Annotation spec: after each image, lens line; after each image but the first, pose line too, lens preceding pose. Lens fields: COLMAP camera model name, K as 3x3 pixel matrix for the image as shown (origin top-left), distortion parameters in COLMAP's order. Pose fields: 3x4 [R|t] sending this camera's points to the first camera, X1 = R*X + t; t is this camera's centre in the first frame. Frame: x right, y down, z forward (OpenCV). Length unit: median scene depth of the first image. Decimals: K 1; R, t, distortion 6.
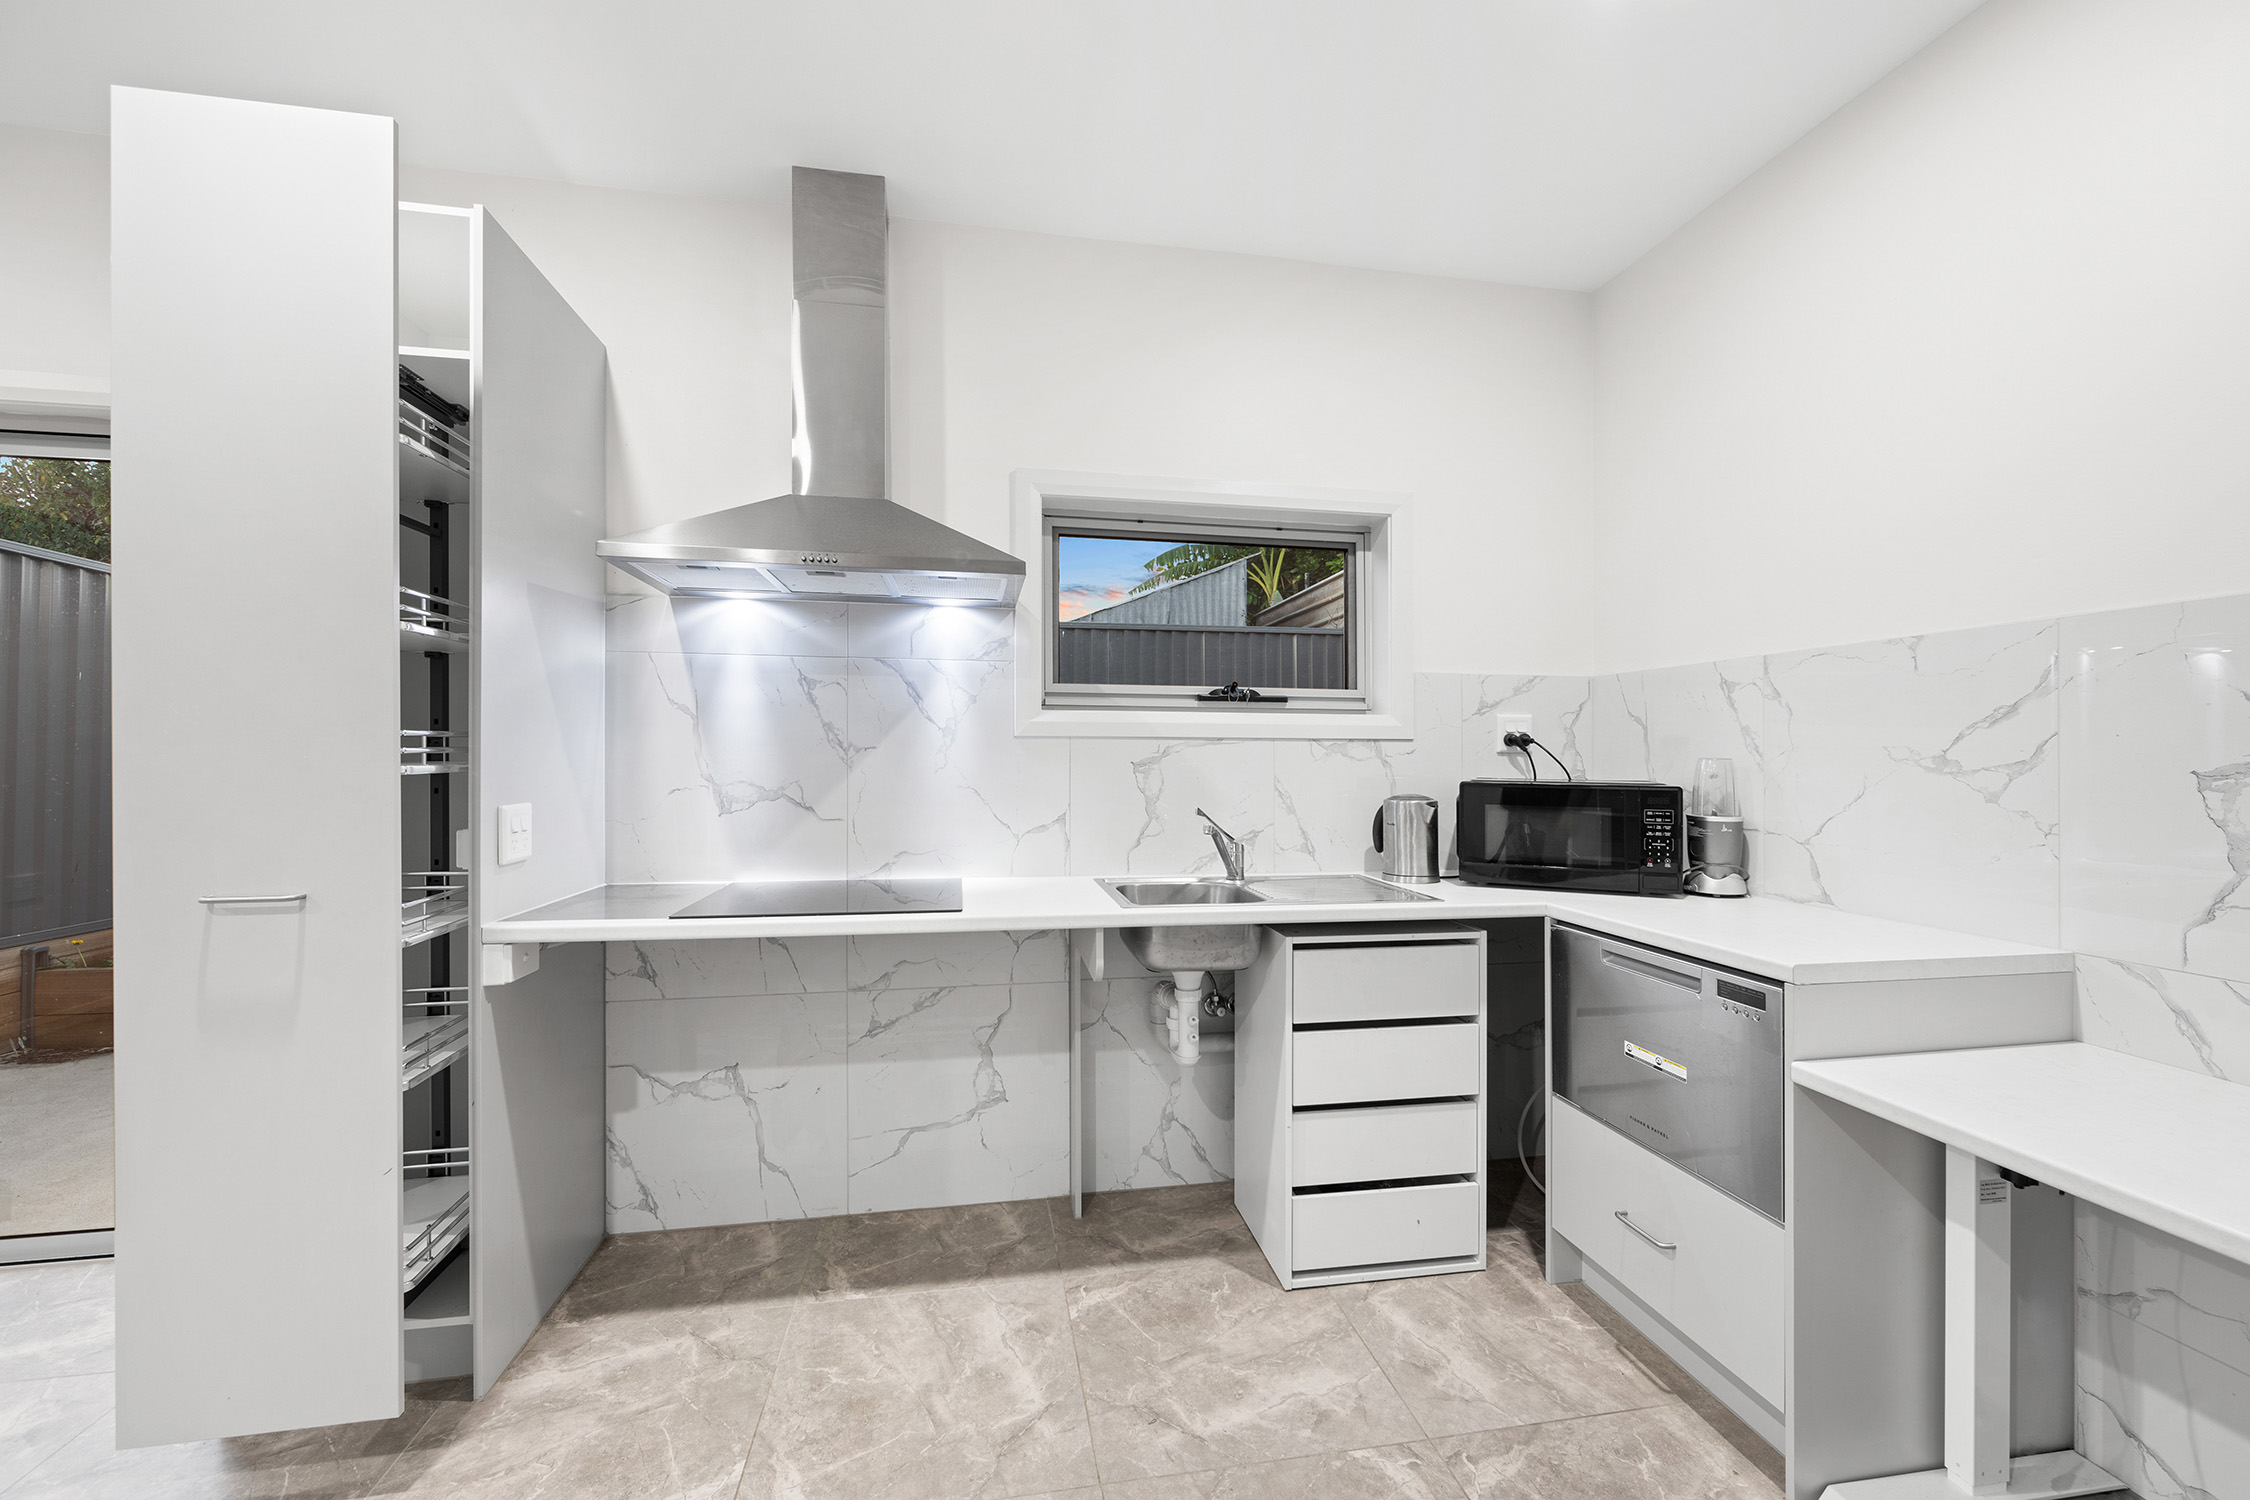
lens RADIAL K [[882.5, 0, 1123.8], [0, 882.5, 758.0], [0, 0, 1]] dist [-0.002067, -0.000185]
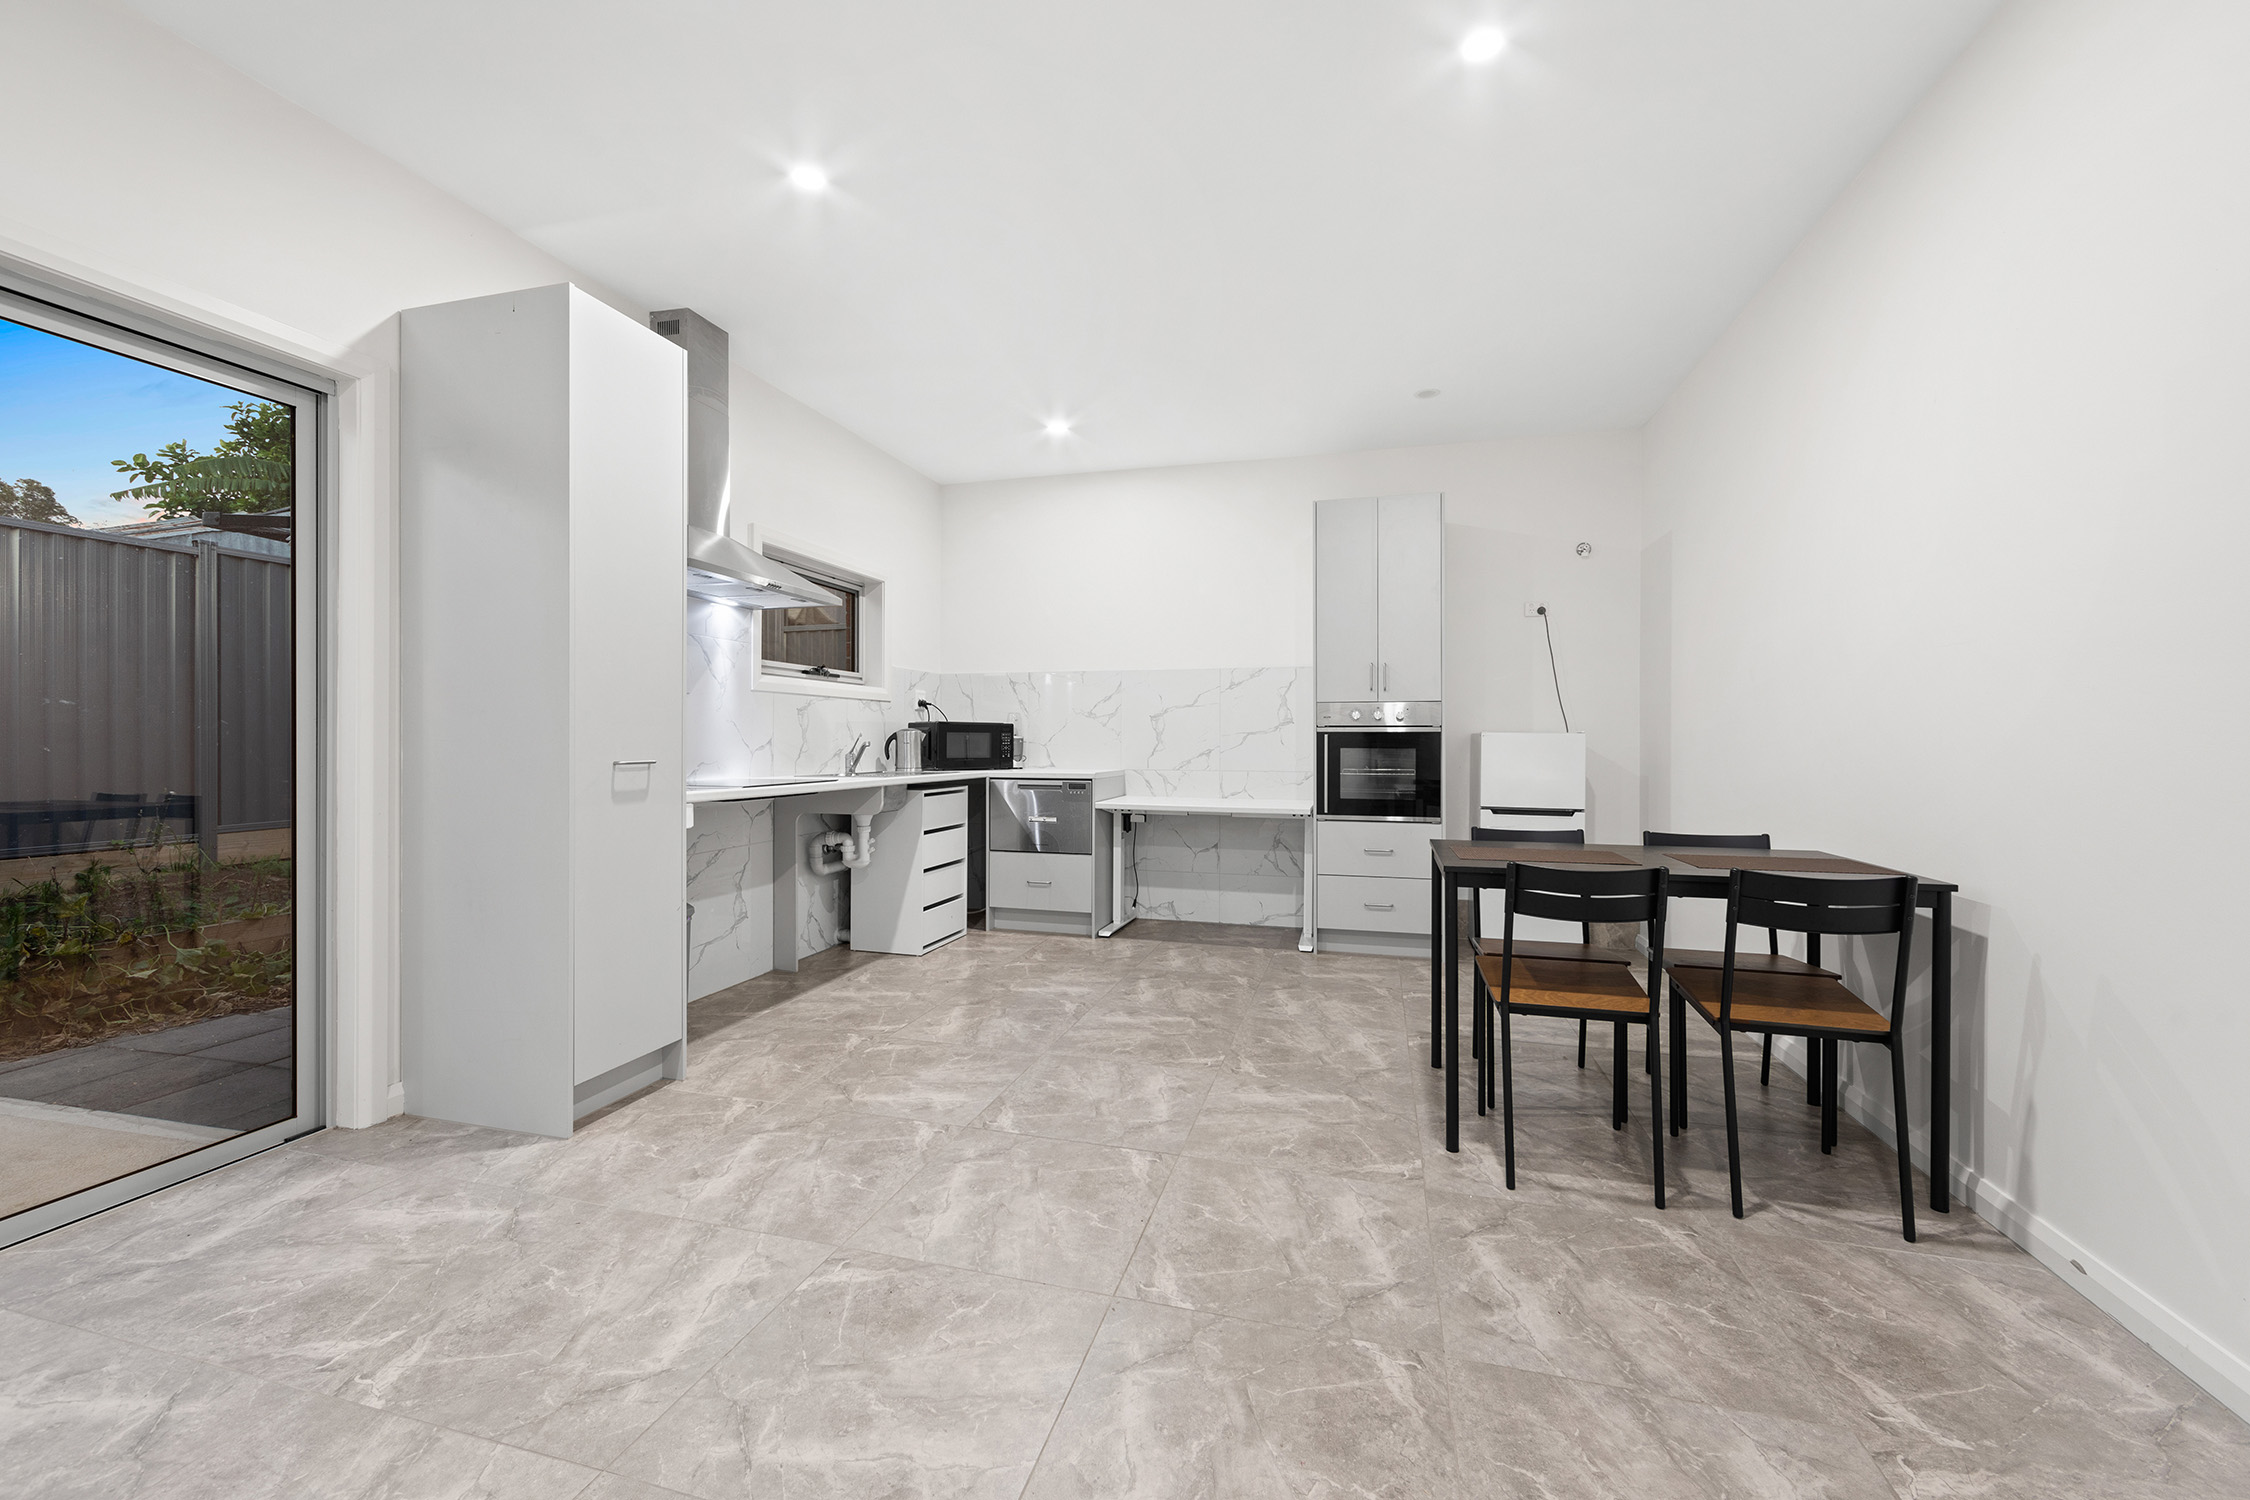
lens RADIAL K [[882.5, 0, 1129.3], [0, 882.5, 739.9], [0, 0, 1]] dist [-0.002067, -0.000185]
pose [[0.431914, -0.002872, 0.901910, -1.286663], [0.001473, 0.999996, 0.002479, 0.064387], [-0.901914, 0.000258, 0.431916, -0.317729]]
